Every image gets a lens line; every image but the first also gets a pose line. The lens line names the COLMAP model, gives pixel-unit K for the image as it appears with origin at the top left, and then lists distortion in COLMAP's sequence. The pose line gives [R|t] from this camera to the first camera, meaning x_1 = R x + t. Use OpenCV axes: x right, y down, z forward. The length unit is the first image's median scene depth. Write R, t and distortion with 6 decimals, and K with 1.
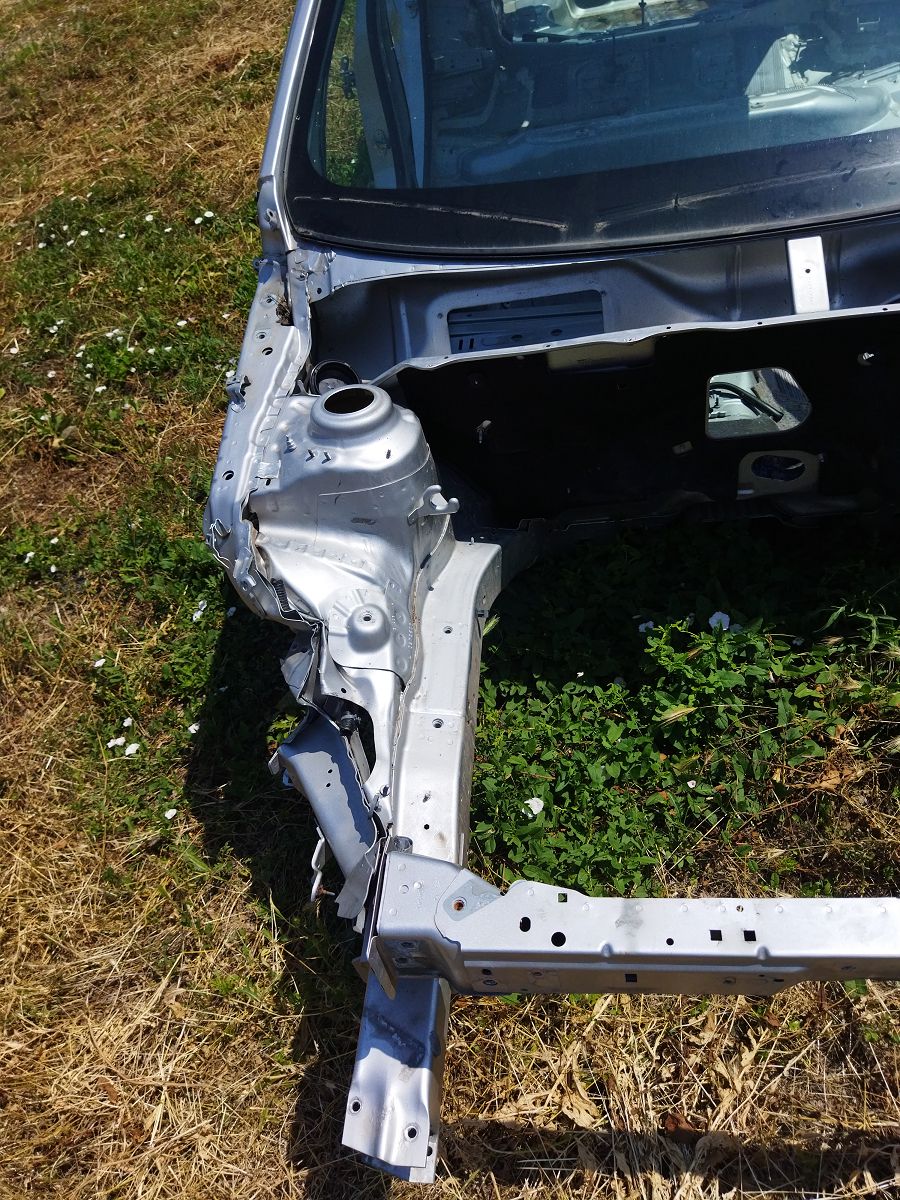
lens RADIAL K [[875.1, 0, 450.0], [0, 875.1, 600.0], [0, 0, 1]] dist [0.069841, -0.110553]
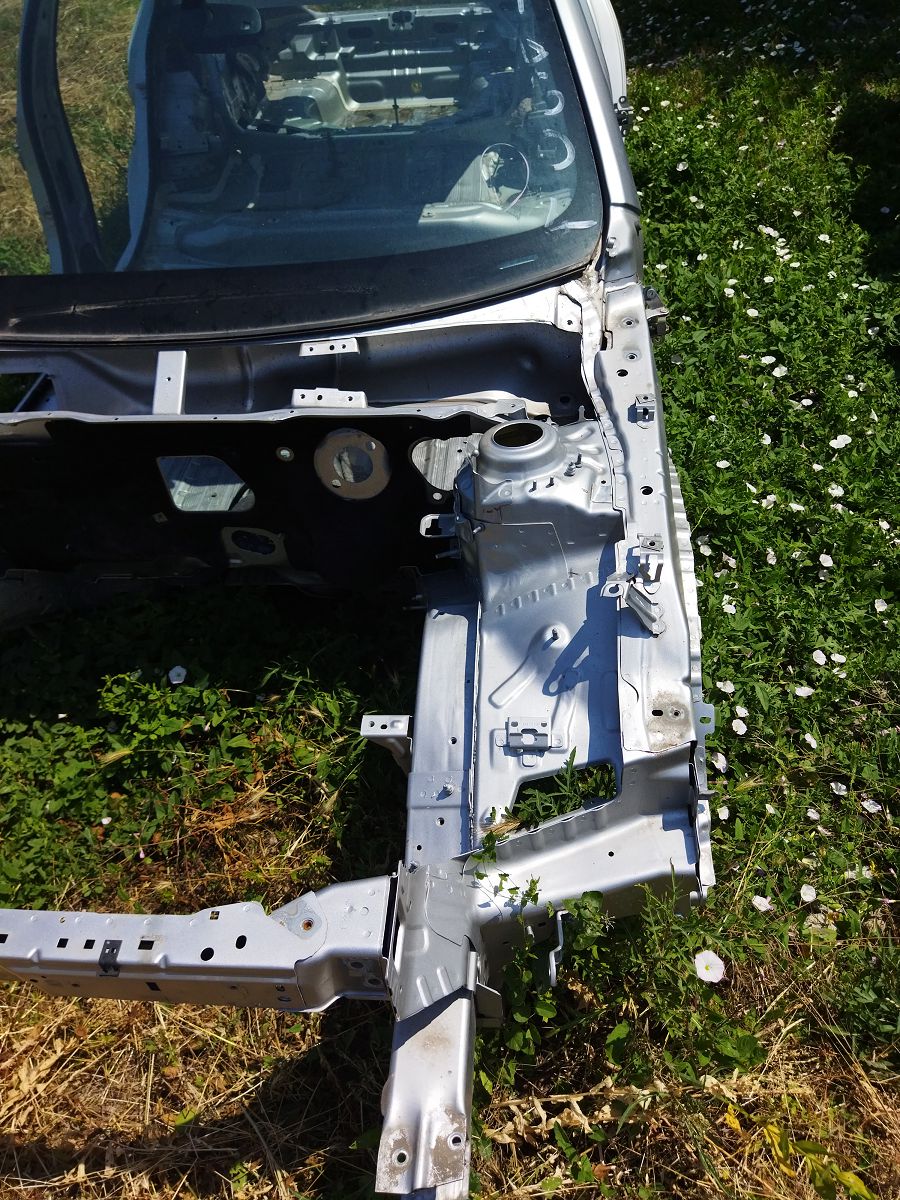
lens RADIAL K [[875.1, 0, 450.0], [0, 875.1, 600.0], [0, 0, 1]] dist [0.069841, -0.110553]
pose [[0.993211, 0.071645, 0.091648, 0.506289], [-0.066703, 0.996206, -0.055901, -0.028835], [-0.095305, 0.049409, 0.994221, -0.137225]]
